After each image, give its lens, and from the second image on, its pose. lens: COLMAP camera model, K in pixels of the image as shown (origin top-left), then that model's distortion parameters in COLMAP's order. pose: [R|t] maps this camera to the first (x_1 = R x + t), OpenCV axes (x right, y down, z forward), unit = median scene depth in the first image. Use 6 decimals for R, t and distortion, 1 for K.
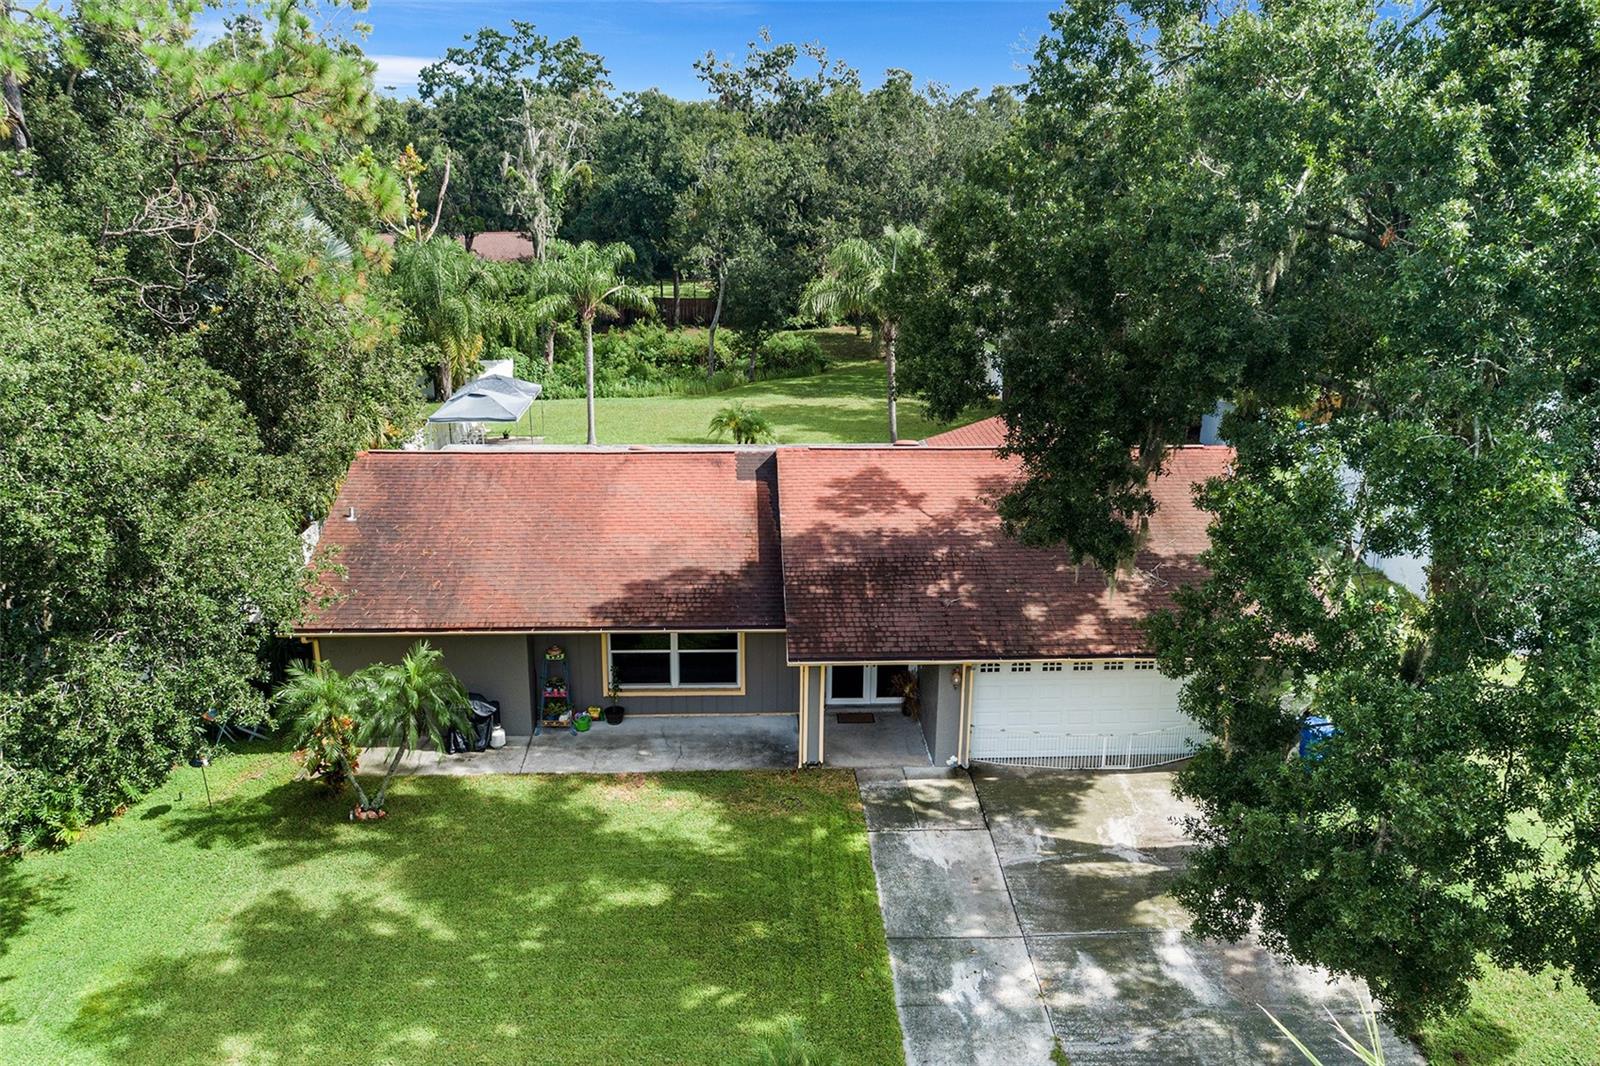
lens RADIAL K [[1267.8, 0, 798.2], [0, 1267.8, 510.6], [0, 0, 1]] dist [-0.004703, -0.003504]
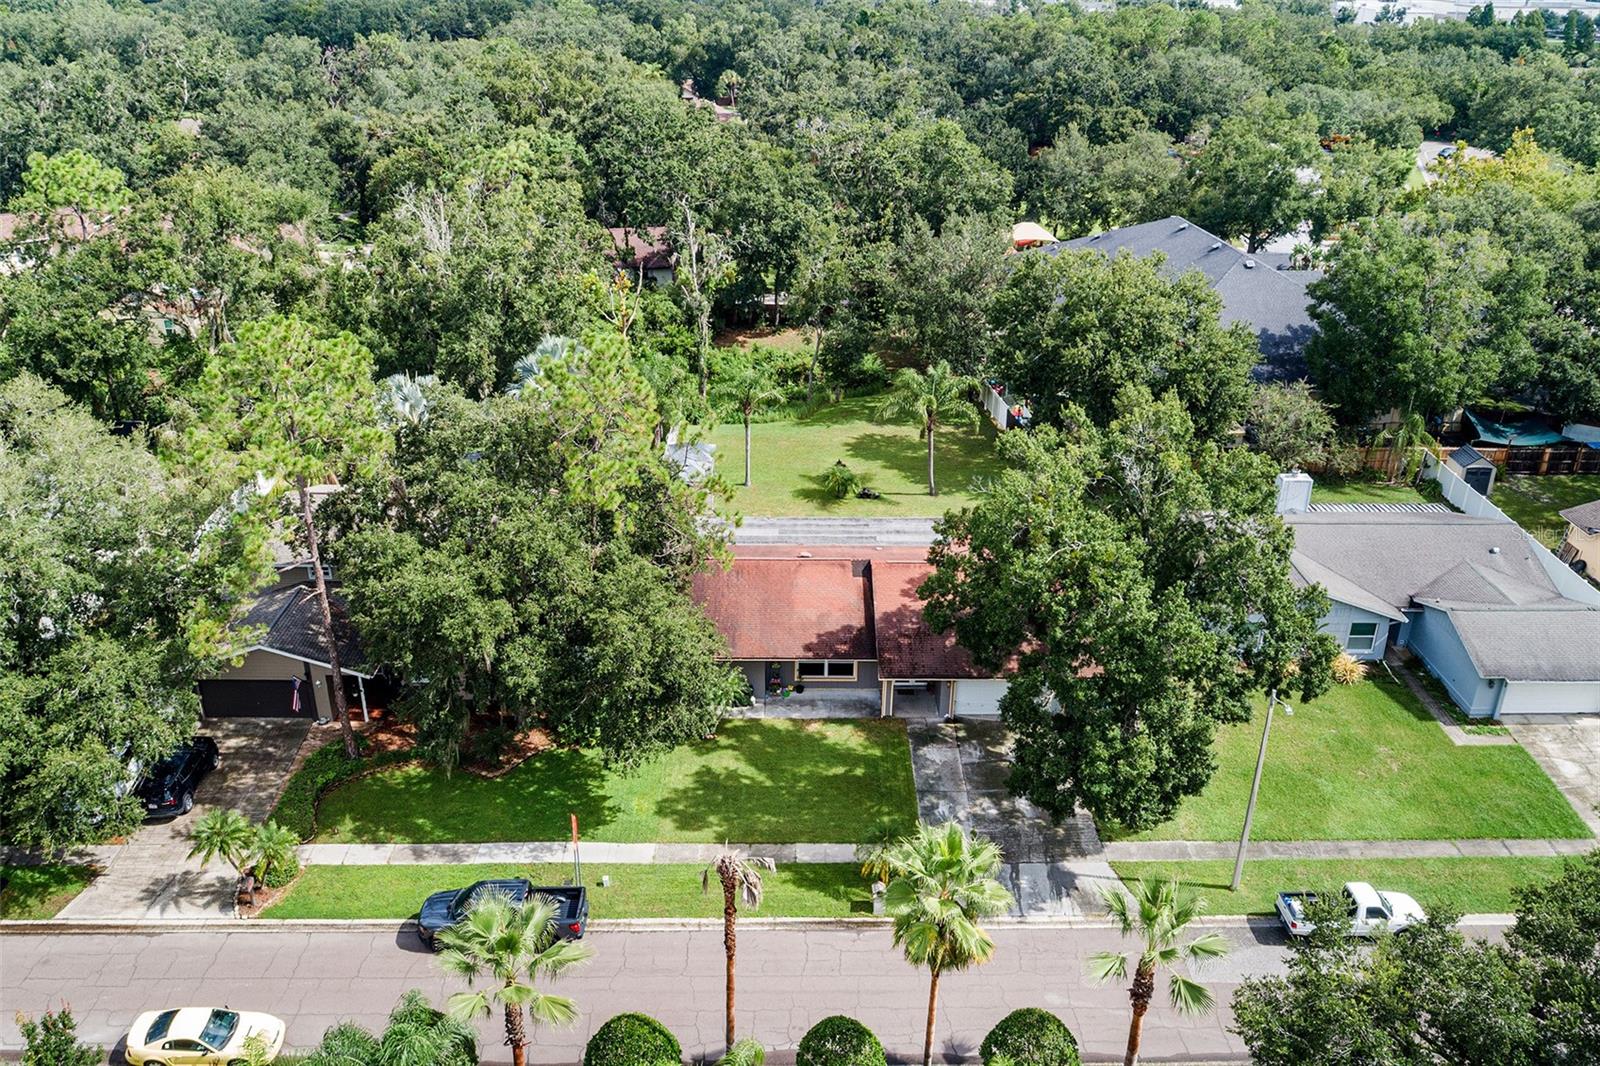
lens RADIAL K [[1267.8, 0, 798.2], [0, 1267.8, 510.6], [0, 0, 1]] dist [-0.004703, -0.003504]
pose [[0.999053, 0.035908, -0.024584, -0.104985], [-0.033125, 0.993864, 0.105529, -0.403535], [0.028223, -0.104615, 0.994112, -1.248115]]
